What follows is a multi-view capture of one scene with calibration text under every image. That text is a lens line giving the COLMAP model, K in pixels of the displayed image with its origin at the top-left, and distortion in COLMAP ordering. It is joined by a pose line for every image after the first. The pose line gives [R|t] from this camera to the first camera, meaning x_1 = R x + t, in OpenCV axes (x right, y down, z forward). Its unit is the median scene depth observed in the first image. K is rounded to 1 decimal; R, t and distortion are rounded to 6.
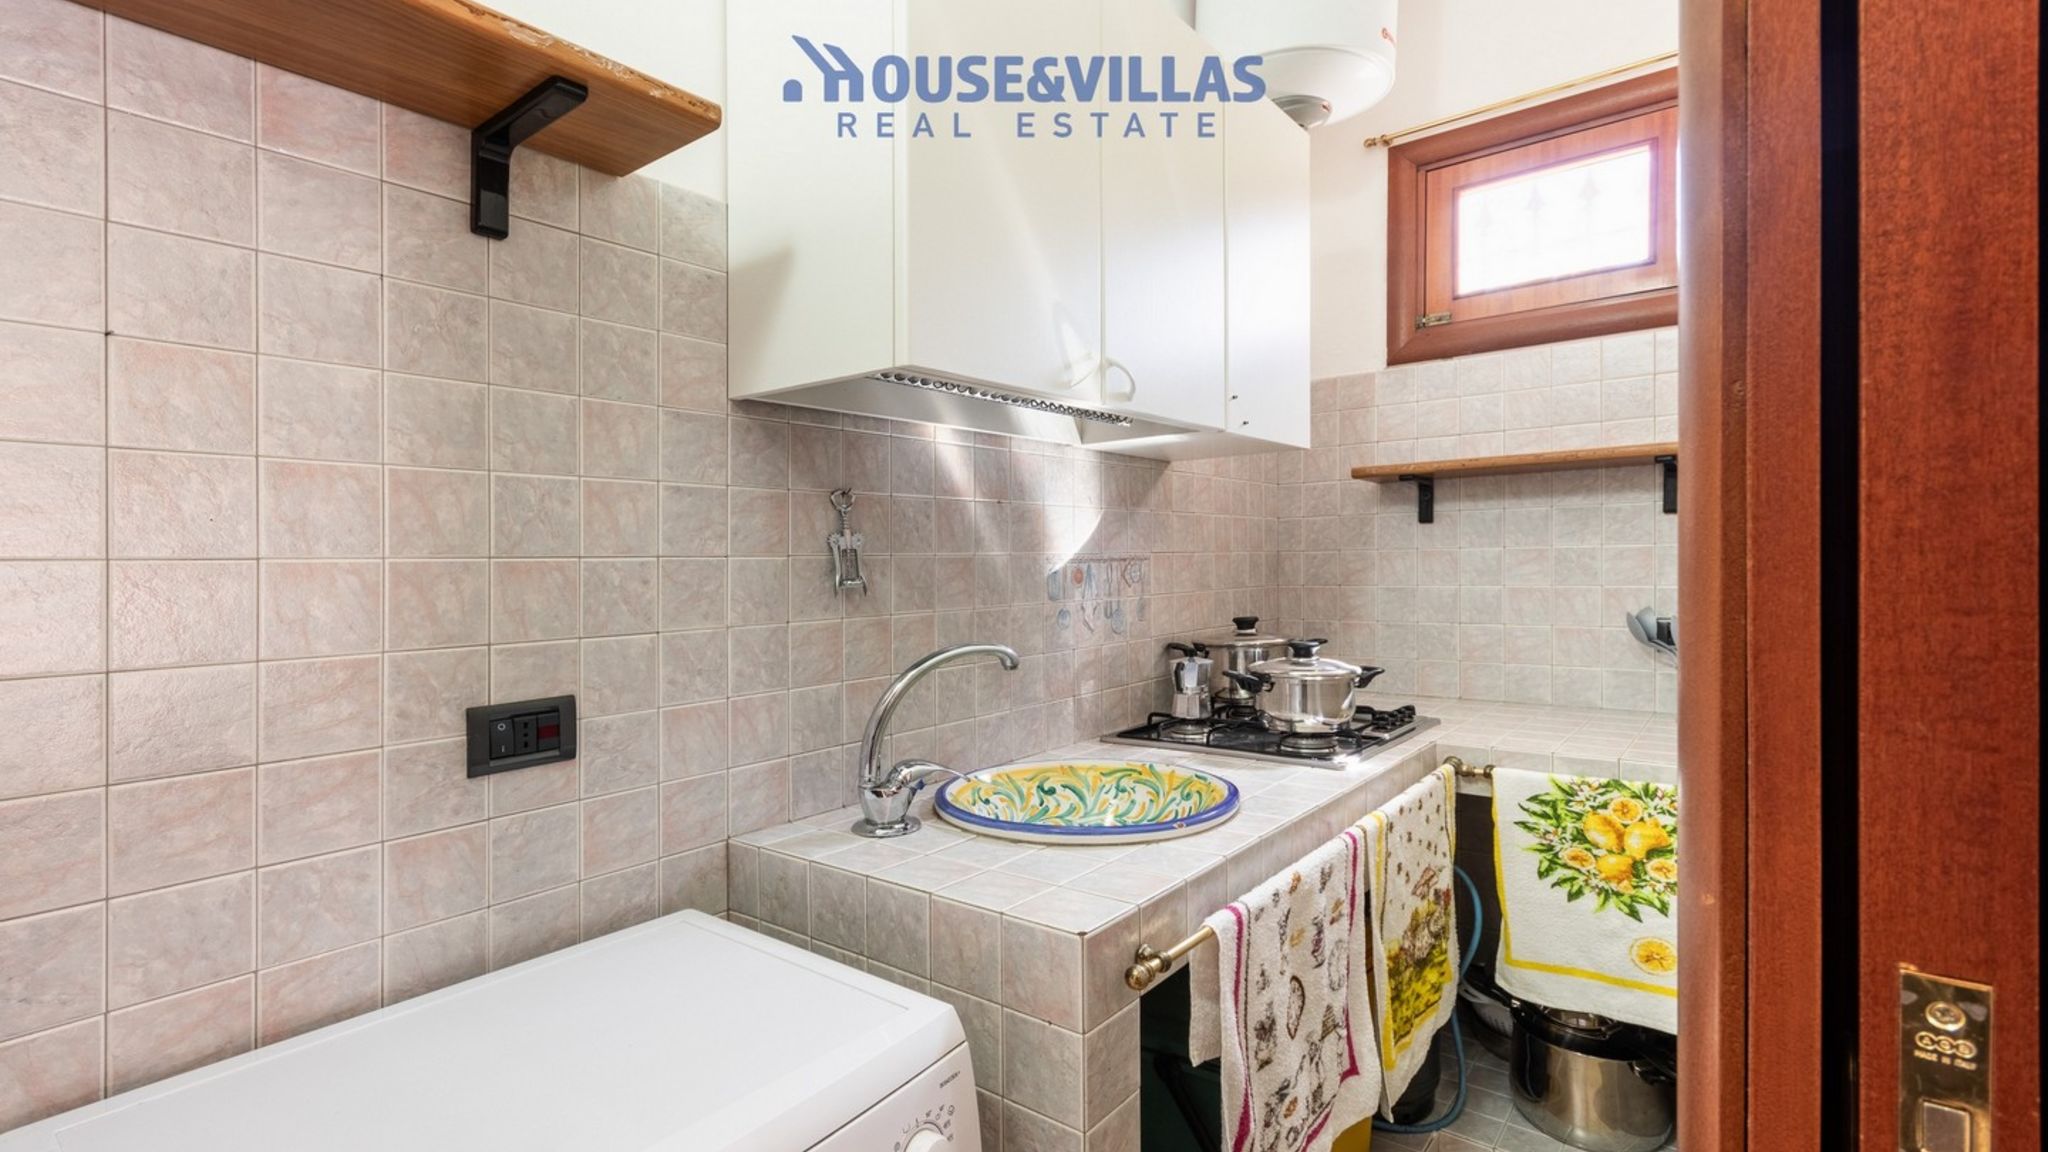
lens RADIAL K [[971.7, 0, 999.5], [0, 971.7, 596.1], [0, 0, 1]] dist [0.002354, 0.001074]
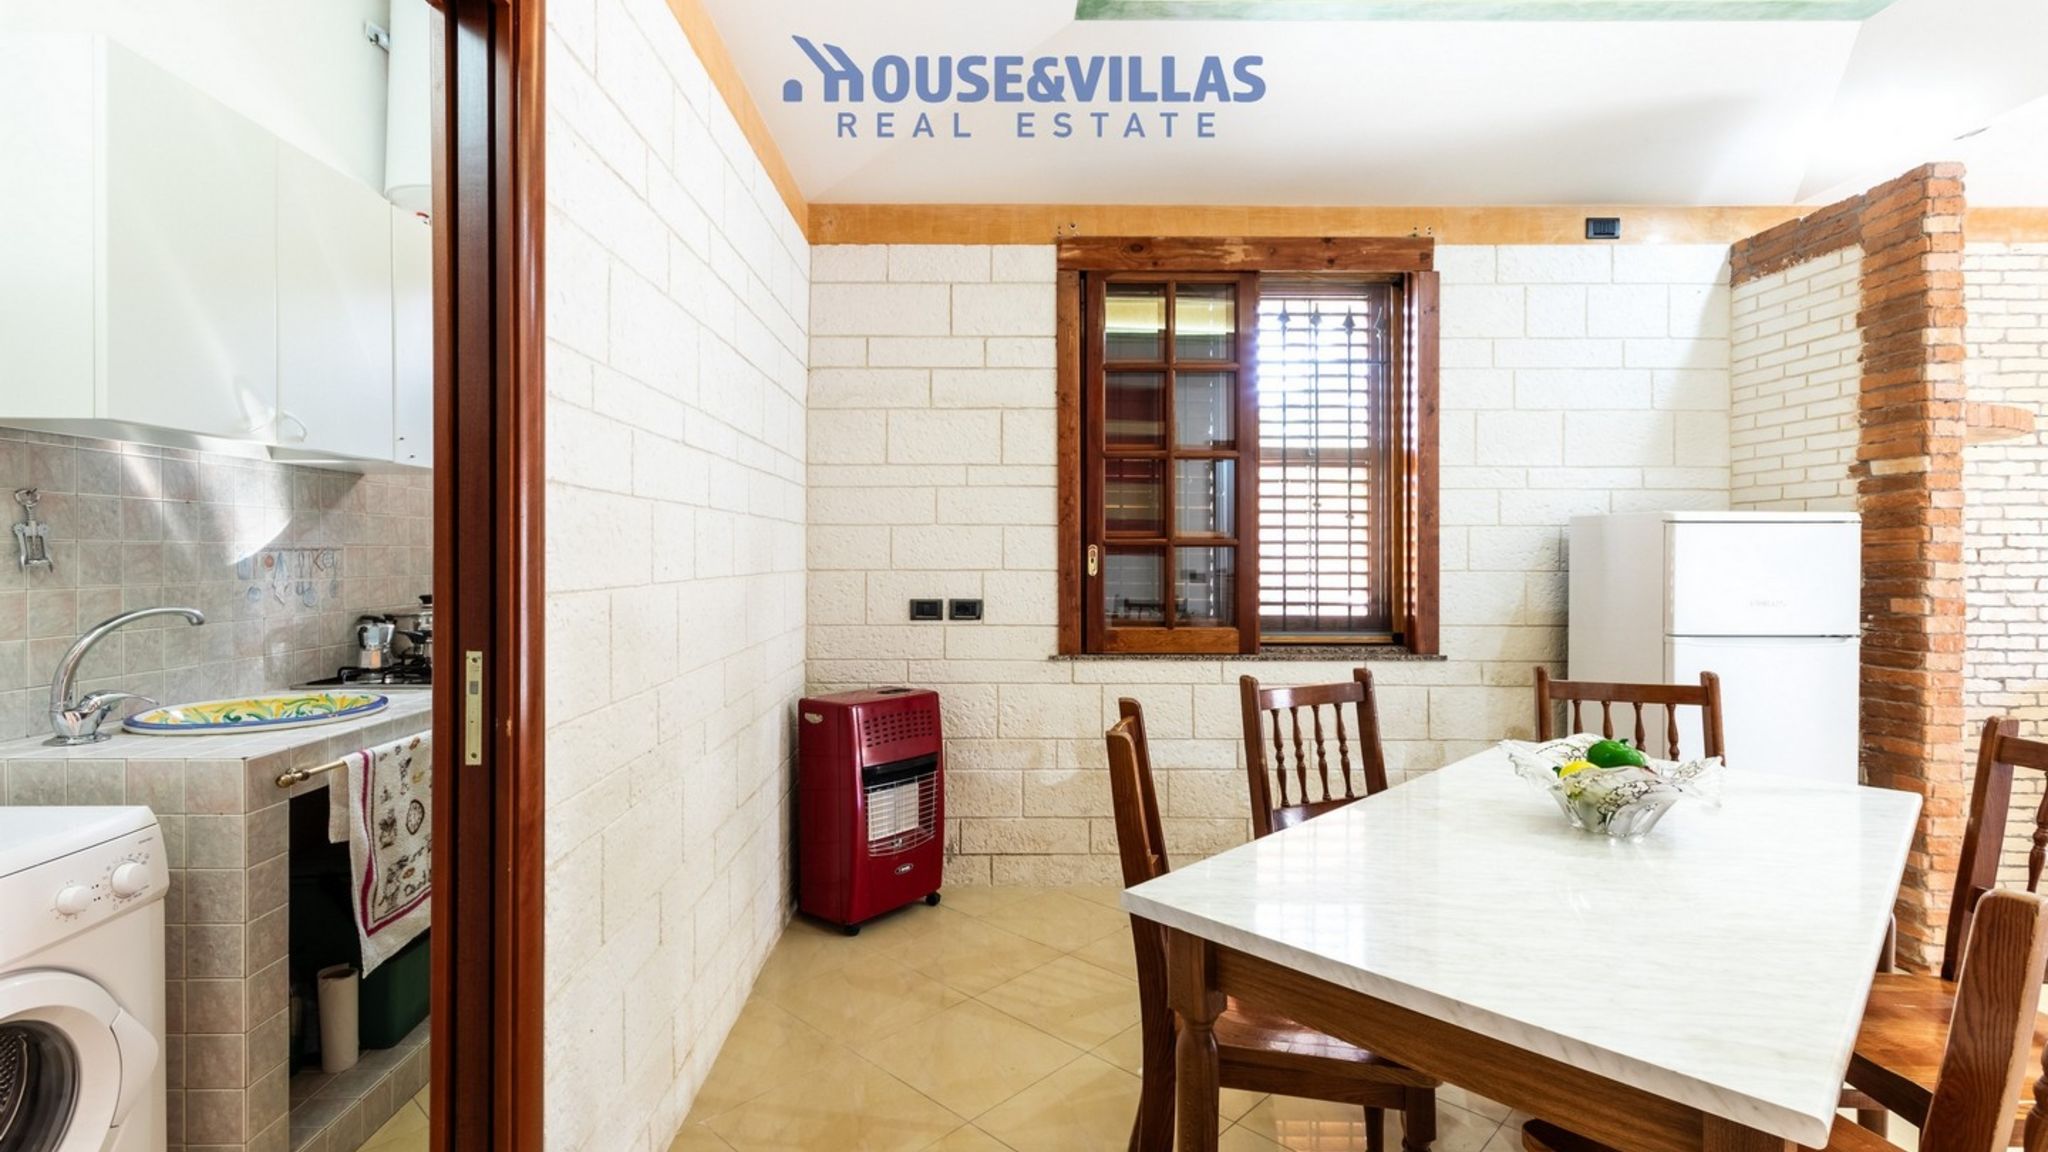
lens RADIAL K [[988.5, 0, 1024.0], [0, 988.5, 576.0], [0, 0, 1]] dist [0.000495, -0.000189]
pose [[0.766769, 0.005150, 0.641903, 0.009584], [0.006297, 0.999859, -0.015544, 0.031682], [-0.641893, 0.015961, 0.766628, -0.806114]]
